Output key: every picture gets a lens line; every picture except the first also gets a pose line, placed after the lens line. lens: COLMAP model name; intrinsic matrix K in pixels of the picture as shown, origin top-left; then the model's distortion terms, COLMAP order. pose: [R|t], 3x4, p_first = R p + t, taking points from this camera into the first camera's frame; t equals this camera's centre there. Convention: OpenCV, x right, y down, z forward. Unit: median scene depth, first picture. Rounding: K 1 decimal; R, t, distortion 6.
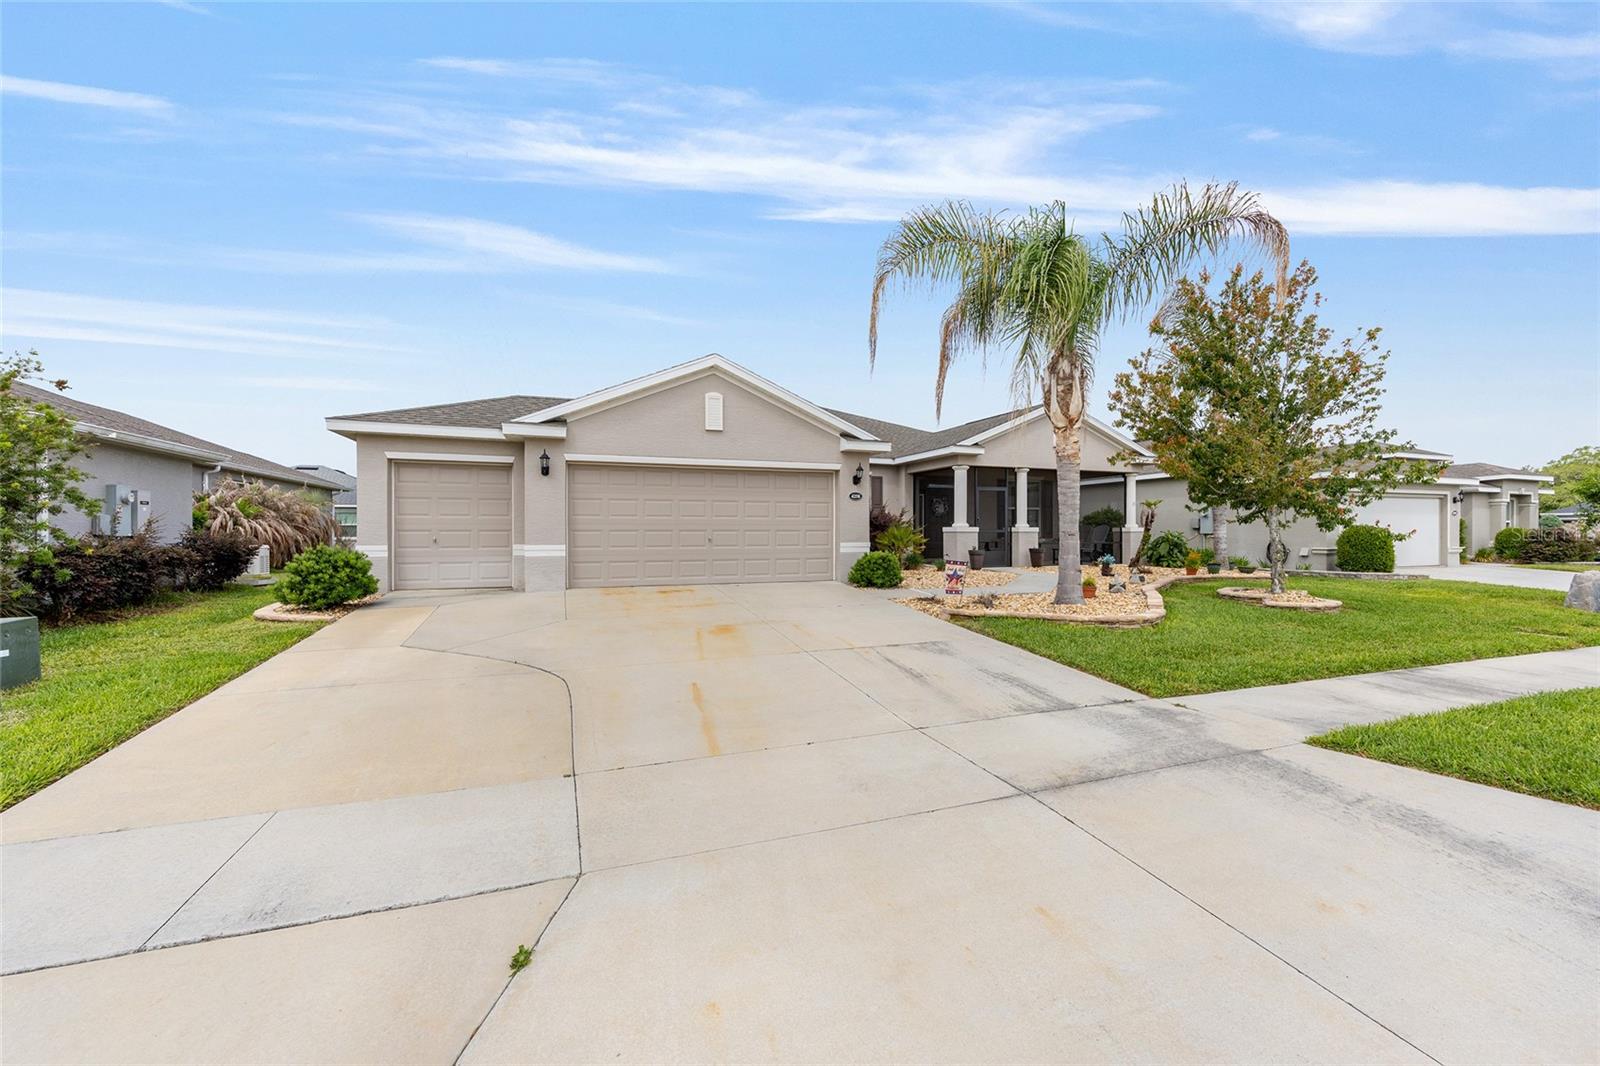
lens RADIAL K [[640.4, 0, 810.3], [0, 640.4, 527.6], [0, 0, 1]] dist [-0.004035, 0.001869]
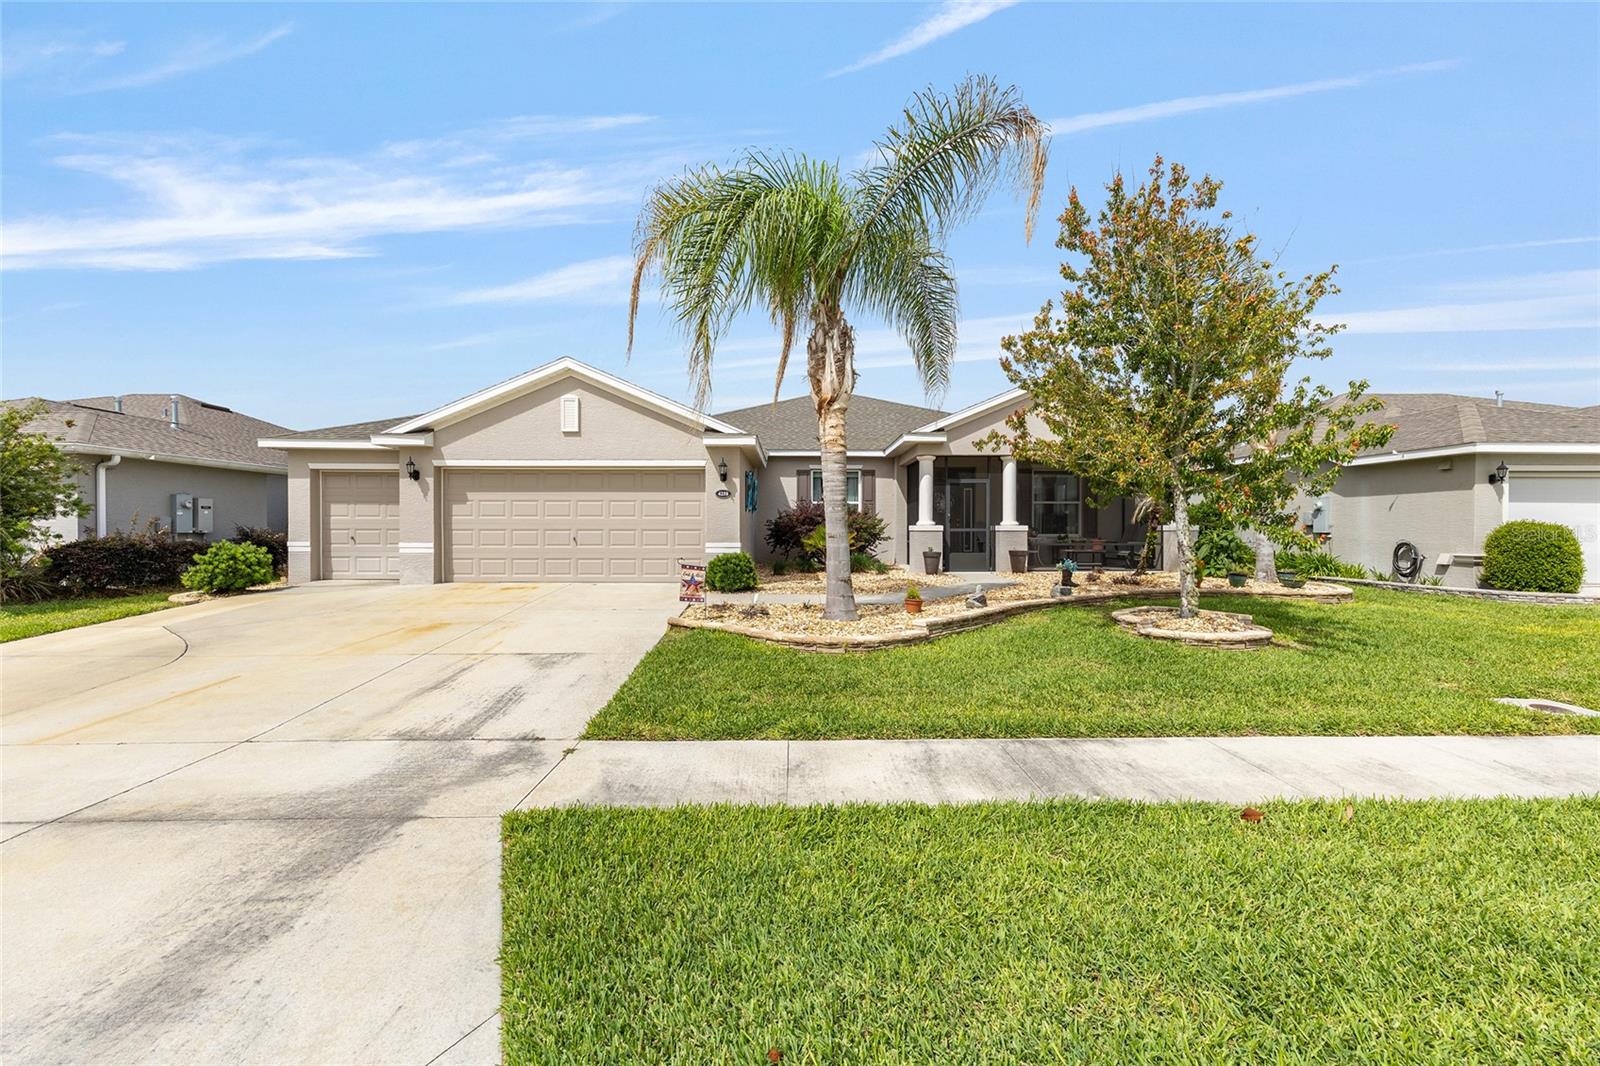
lens RADIAL K [[640.4, 0, 809.4], [0, 640.4, 533.9], [0, 0, 1]] dist [-0.004035, 0.001869]
pose [[0.944095, 0.004852, -0.329638, 0.591618], [0.000992, 0.999845, 0.017560, -0.007003], [0.329672, -0.016905, 0.943944, 0.172971]]
